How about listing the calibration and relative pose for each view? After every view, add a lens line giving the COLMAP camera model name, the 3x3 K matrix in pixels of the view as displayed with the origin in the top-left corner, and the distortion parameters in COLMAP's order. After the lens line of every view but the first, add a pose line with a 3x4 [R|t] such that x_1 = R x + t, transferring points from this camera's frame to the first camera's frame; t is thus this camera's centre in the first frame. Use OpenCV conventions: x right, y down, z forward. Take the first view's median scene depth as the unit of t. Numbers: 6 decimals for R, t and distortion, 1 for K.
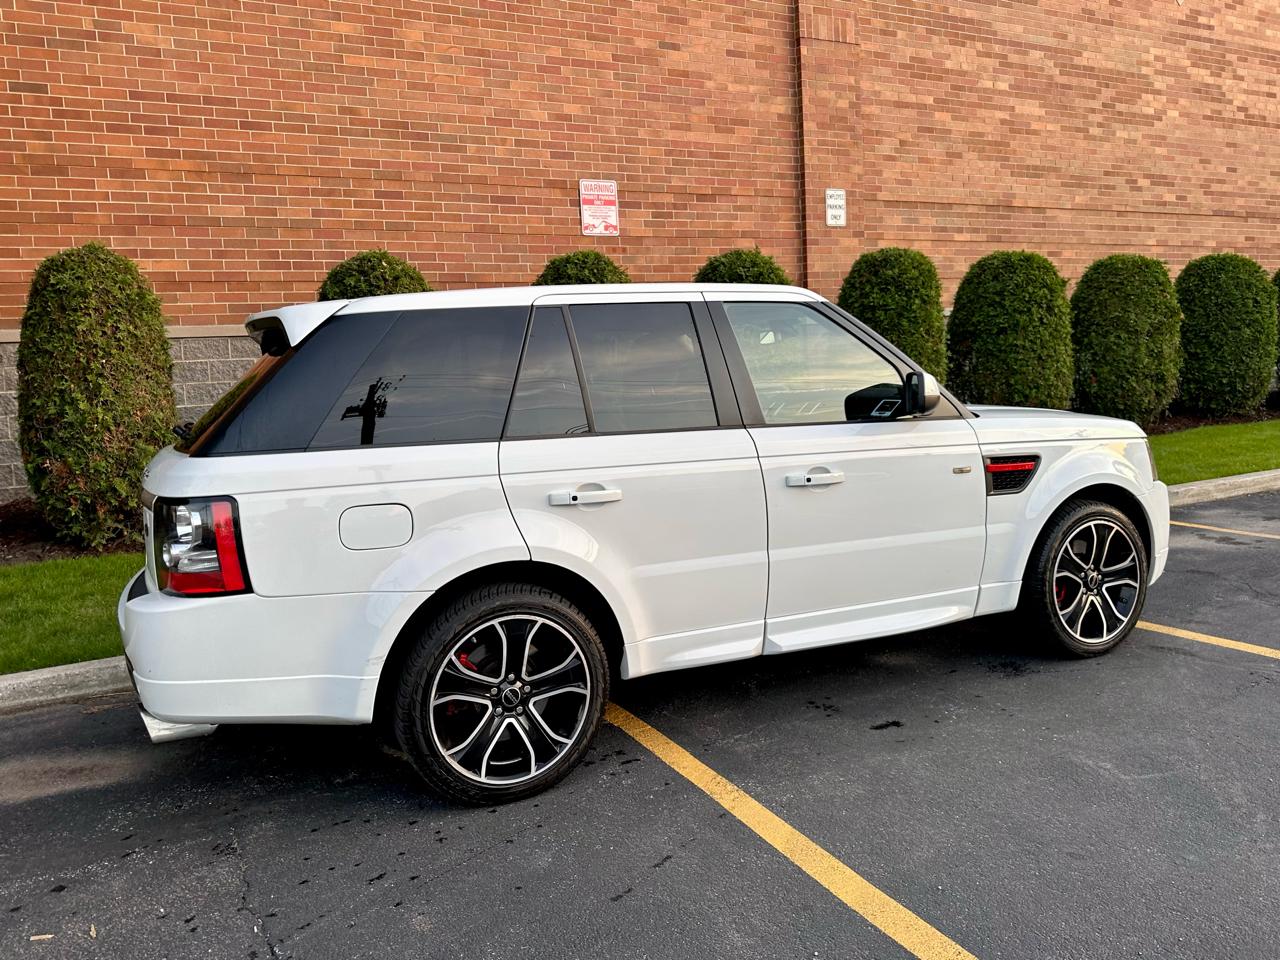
lens RADIAL K [[922.4, 0, 636.9], [0, 922.4, 448.0], [0, 0, 1]] dist [0.017303, -0.032122]
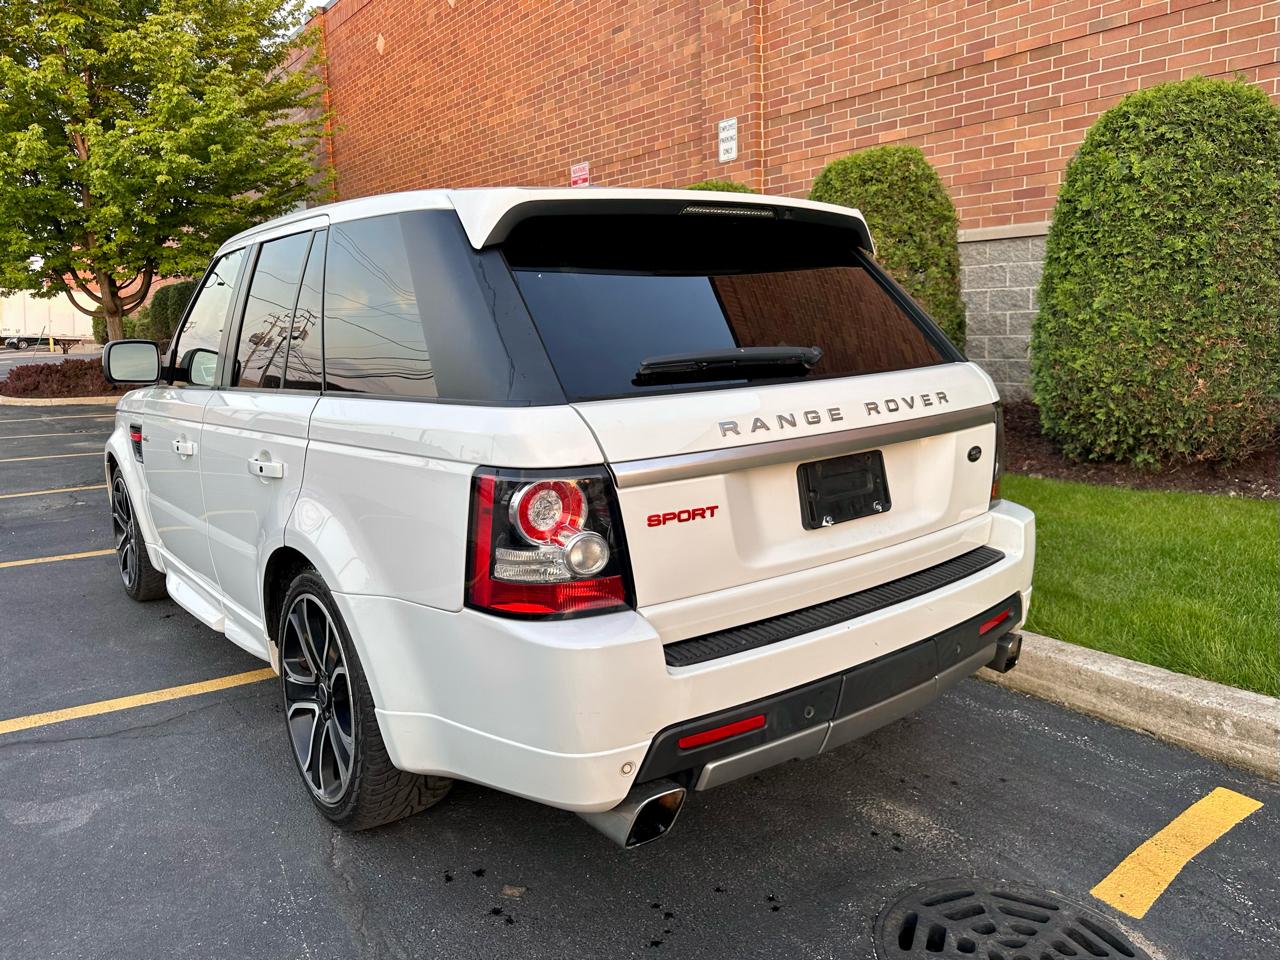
lens RADIAL K [[1018.9, 0, 646.5], [0, 1018.9, 452.1], [0, 0, 1]] dist [0.038390, -0.056801]
pose [[0.138655, 0.165140, -0.976475, 1.324401], [-0.072386, 0.985052, 0.156312, -0.119527], [0.987692, 0.049009, 0.148536, 0.851747]]
